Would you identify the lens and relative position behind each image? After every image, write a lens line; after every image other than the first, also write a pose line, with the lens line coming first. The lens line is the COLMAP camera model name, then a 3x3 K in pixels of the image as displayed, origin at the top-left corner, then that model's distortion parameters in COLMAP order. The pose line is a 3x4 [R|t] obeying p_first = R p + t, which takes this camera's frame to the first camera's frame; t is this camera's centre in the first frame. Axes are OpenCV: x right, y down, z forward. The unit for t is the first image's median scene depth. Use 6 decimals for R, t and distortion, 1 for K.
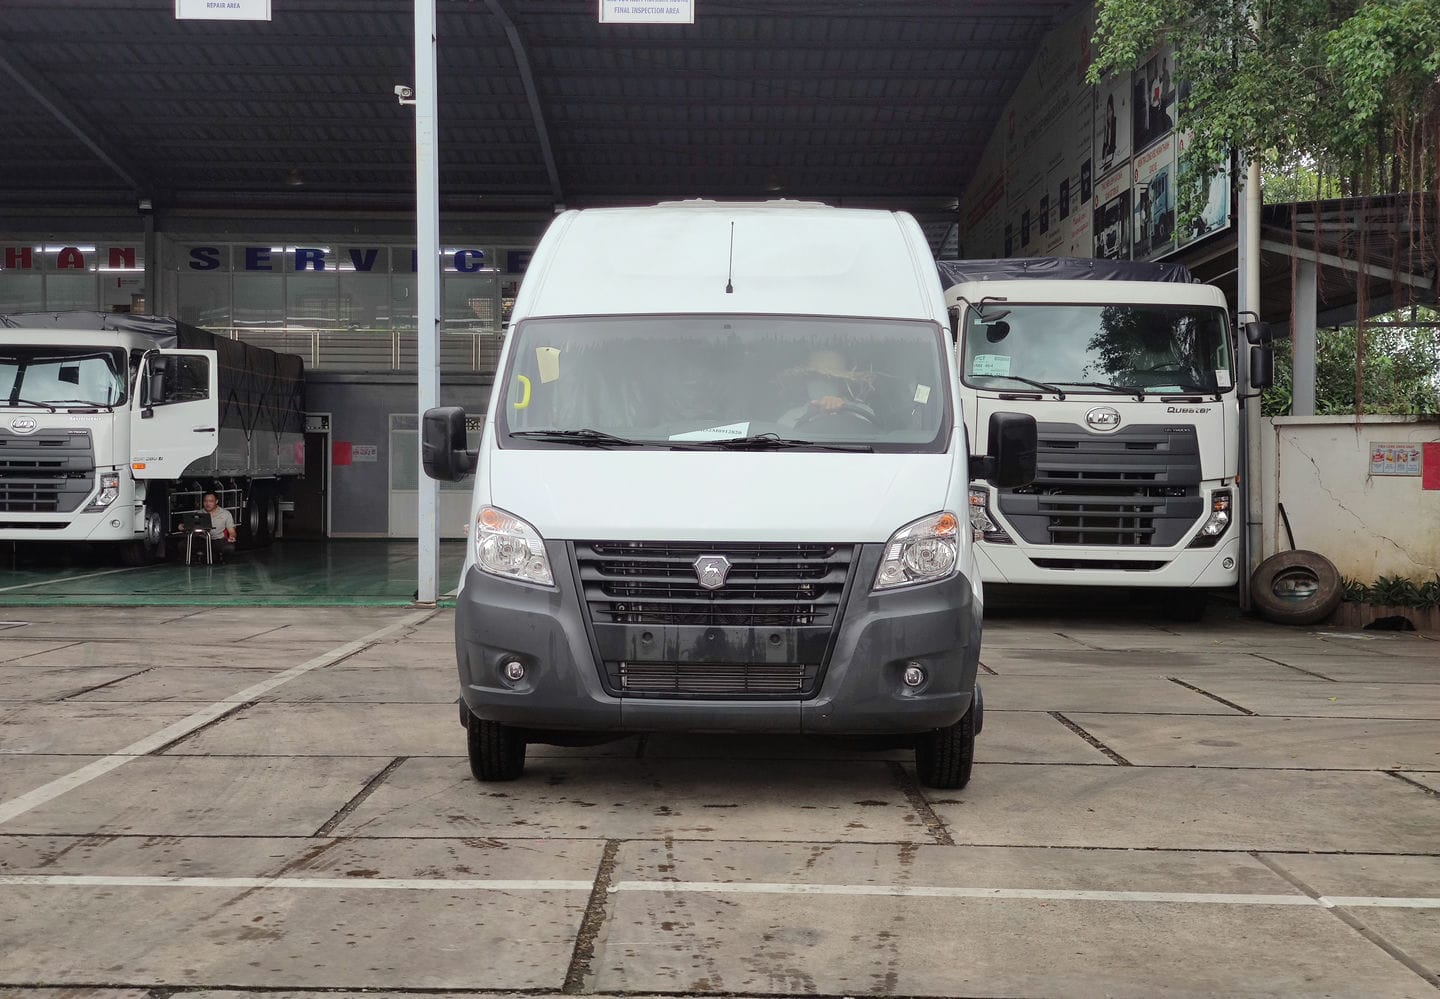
lens RADIAL K [[2144.7, 0, 948.8], [0, 2144.7, 503.0], [0, 0, 1]] dist [0.032052, -0.115804]
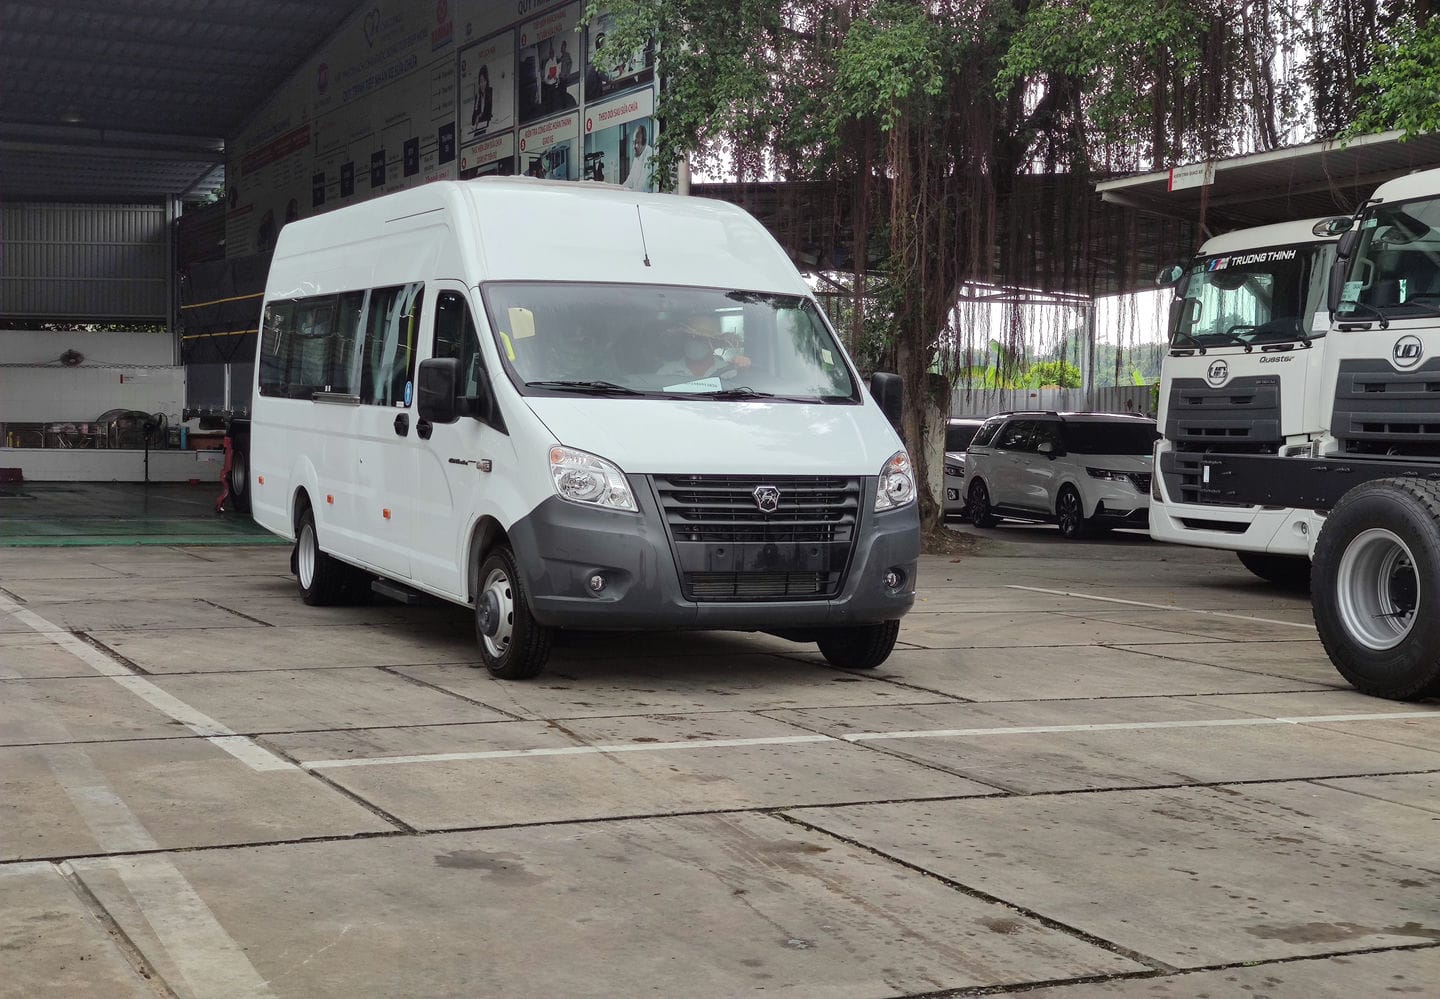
lens RADIAL K [[2180.6, 0, 722.3], [0, 2180.6, 534.6], [0, 0, 1]] dist [0.278060, -1.124727]
pose [[0.883966, -0.013941, 0.467343, -0.715122], [-0.006140, 0.999123, 0.041416, 0.000182], [-0.467511, -0.039480, 0.883105, -0.110478]]
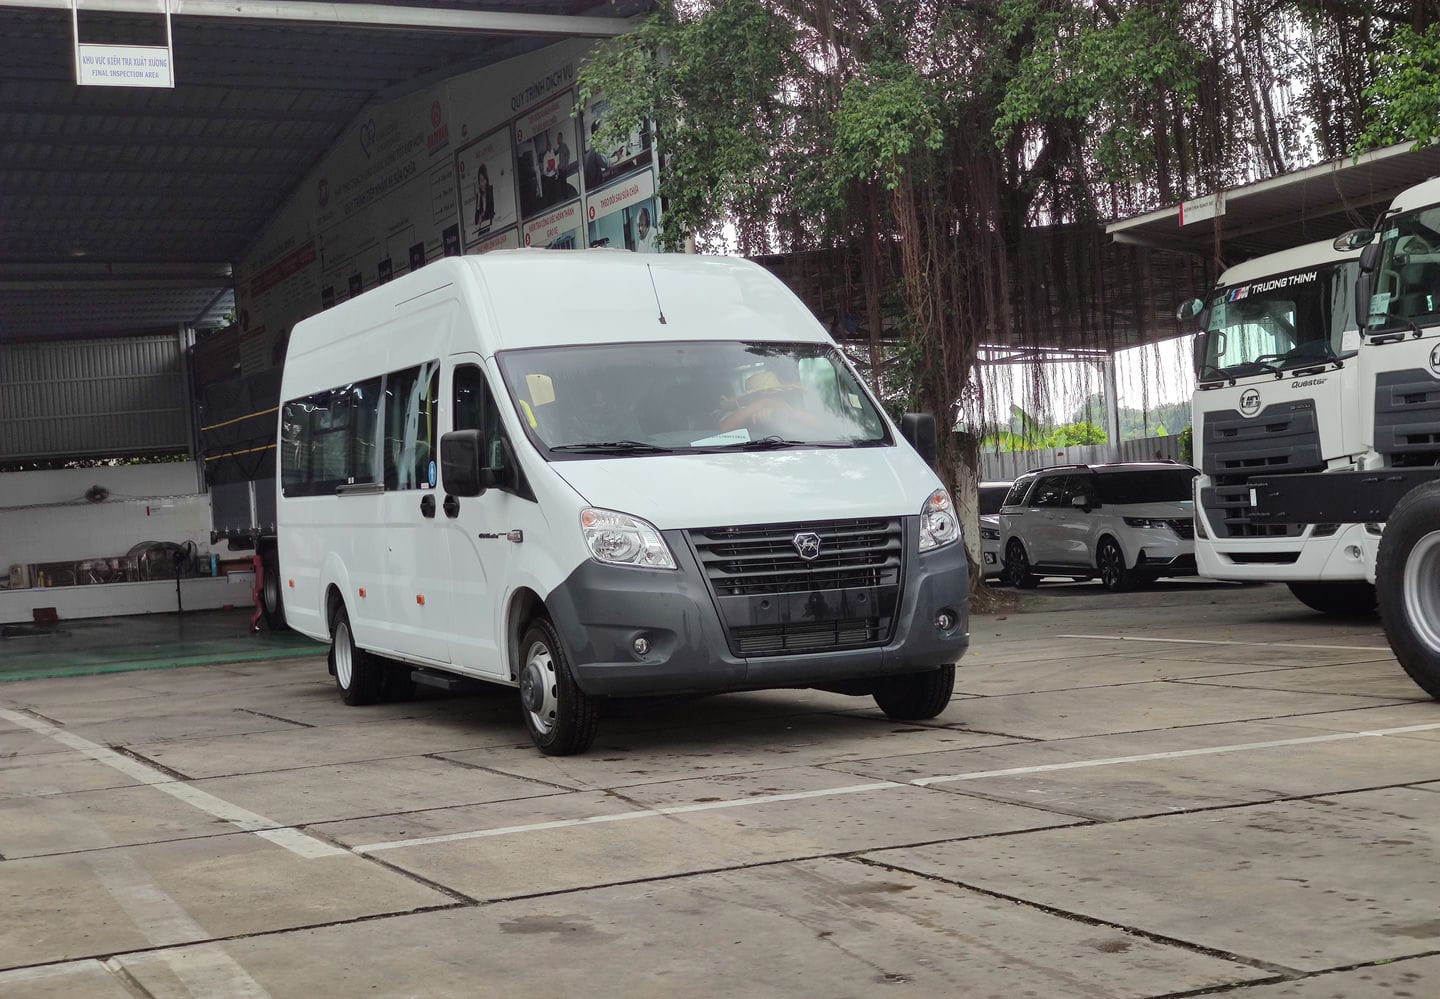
lens RADIAL K [[2168.5, 0, 702.4], [0, 2168.5, 524.1], [0, 0, 1]] dist [0.251818, -0.973228]
pose [[0.890077, -0.063514, 0.451363, -0.702993], [0.077765, 0.996886, -0.013075, 0.030425], [-0.449127, 0.046738, 0.892245, -0.066235]]
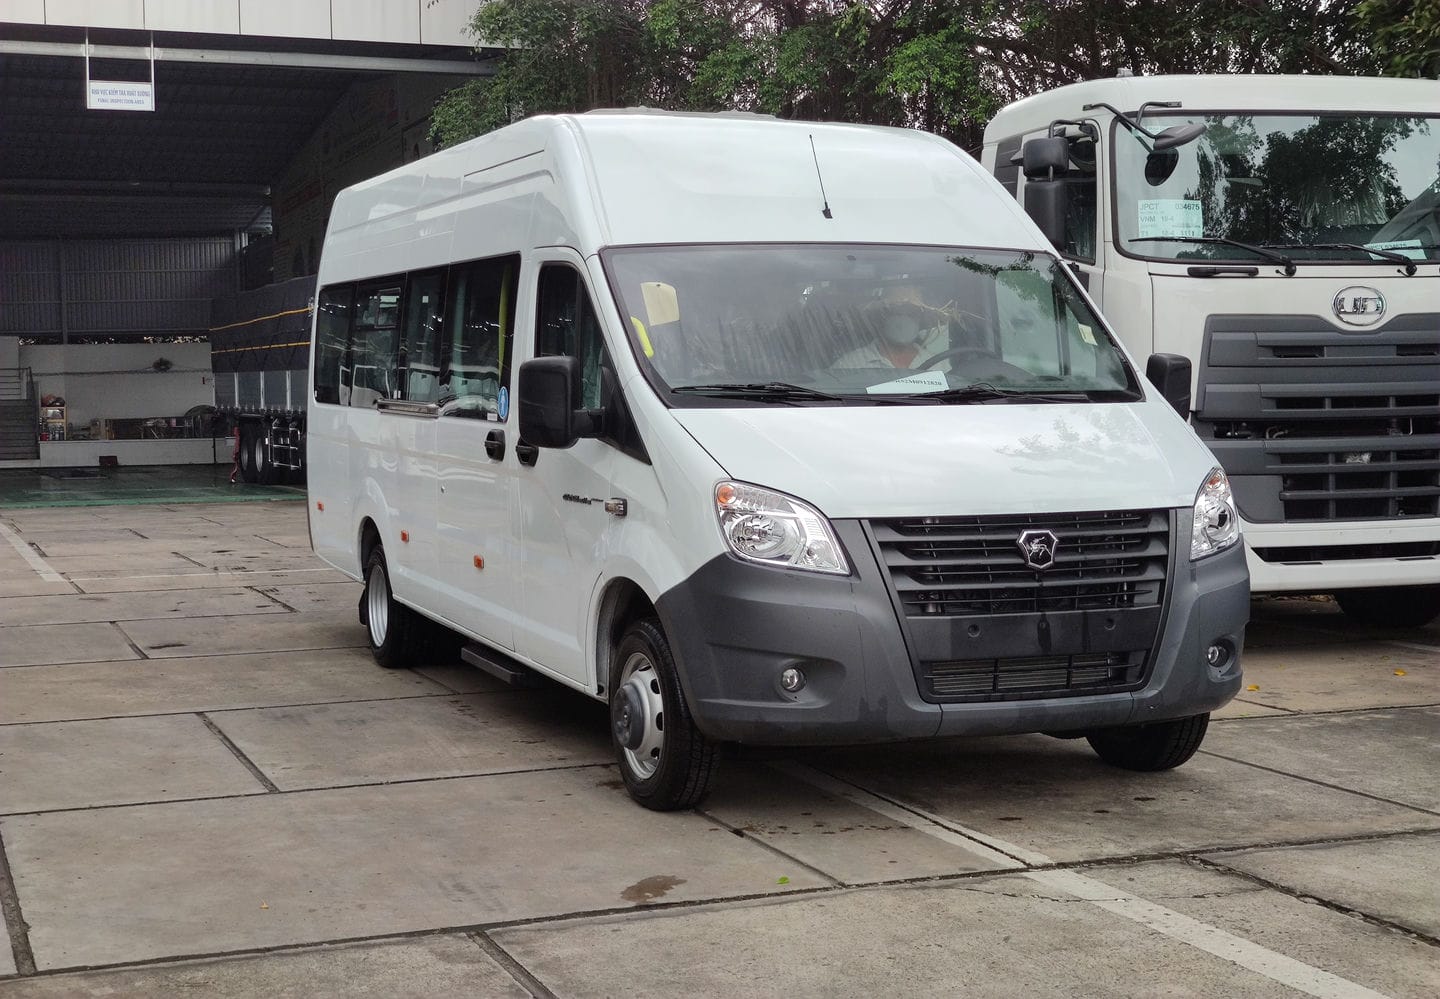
lens RADIAL K [[2002.8, 0, 433.7], [0, 2002.8, 502.4], [0, 0, 1]] dist [0.029517, -0.007714]
pose [[0.945962, -0.037872, 0.322058, -0.580413], [0.024917, 0.998709, 0.044256, -0.027047], [-0.323319, -0.033840, 0.945685, 0.321607]]
